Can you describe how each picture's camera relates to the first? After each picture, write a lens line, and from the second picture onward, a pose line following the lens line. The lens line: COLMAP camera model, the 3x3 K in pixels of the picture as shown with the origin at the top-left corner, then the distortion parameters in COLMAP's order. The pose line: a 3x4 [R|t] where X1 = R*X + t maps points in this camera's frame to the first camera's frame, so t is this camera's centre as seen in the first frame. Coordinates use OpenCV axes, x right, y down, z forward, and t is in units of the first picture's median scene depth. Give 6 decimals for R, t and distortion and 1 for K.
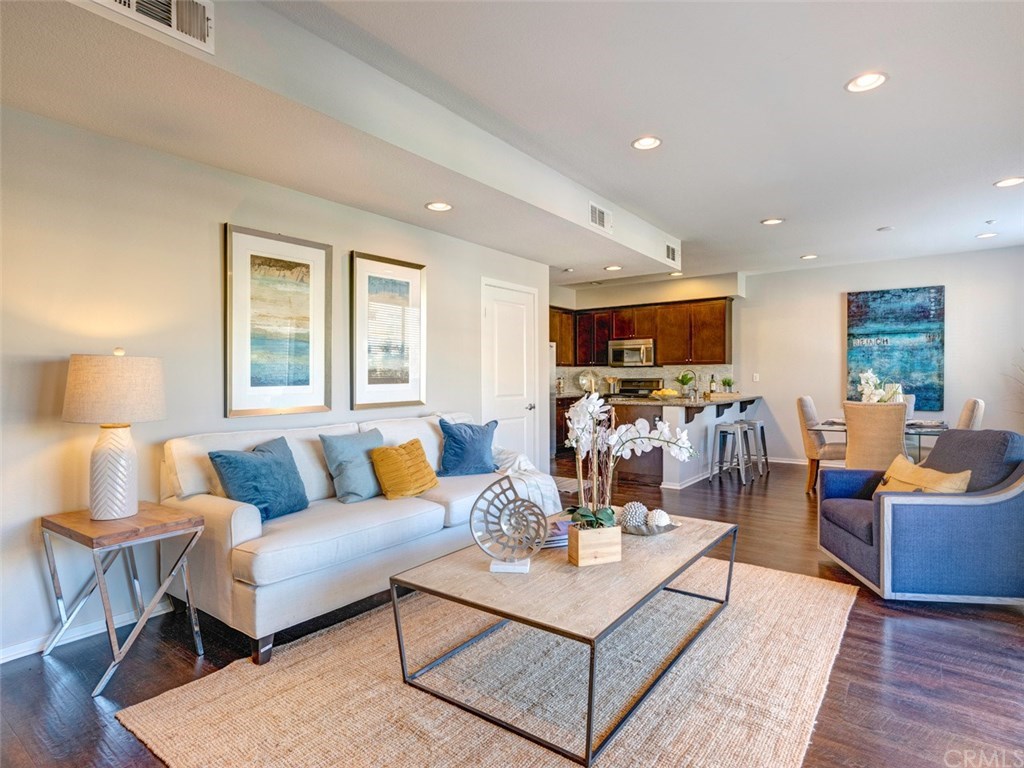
lens RADIAL K [[549.2, 0, 512.4], [0, 549.2, 379.4], [0, 0, 1]] dist [-0.016285, -0.000990]
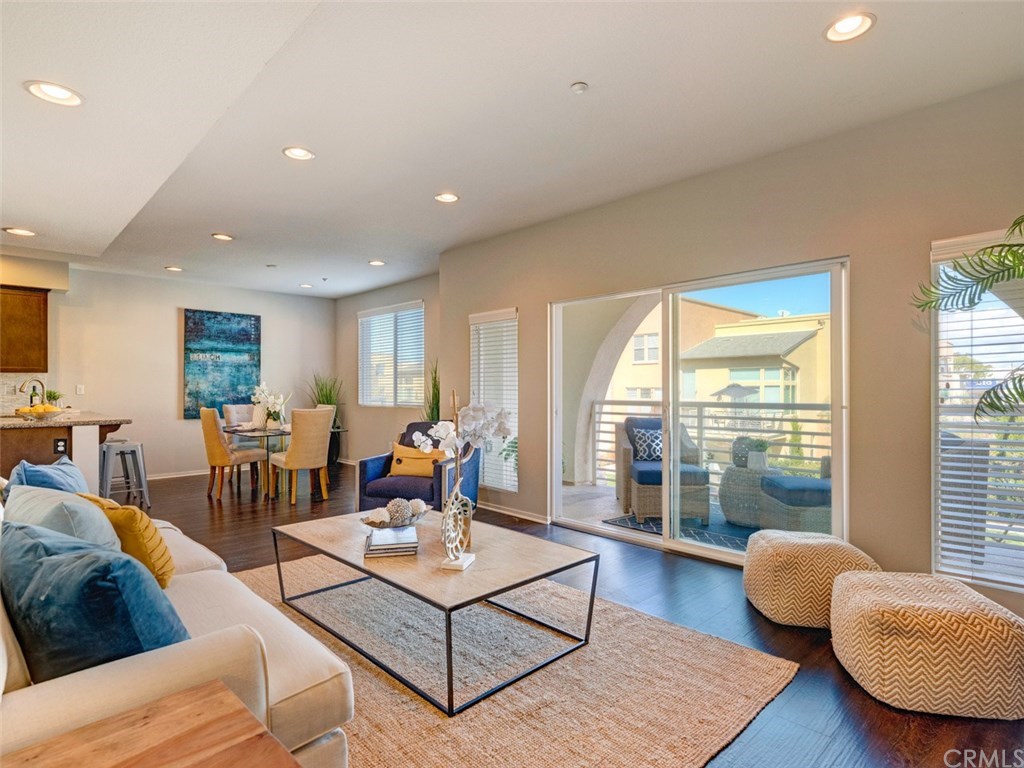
lens RADIAL K [[549.2, 0, 508.7], [0, 549.2, 390.1], [0, 0, 1]] dist [-0.016285, -0.000990]
pose [[0.152931, 0.001418, 0.988236, -0.341871], [0.002381, 0.999996, -0.001803, 0.000846], [-0.988234, 0.002629, 0.152926, 0.236922]]
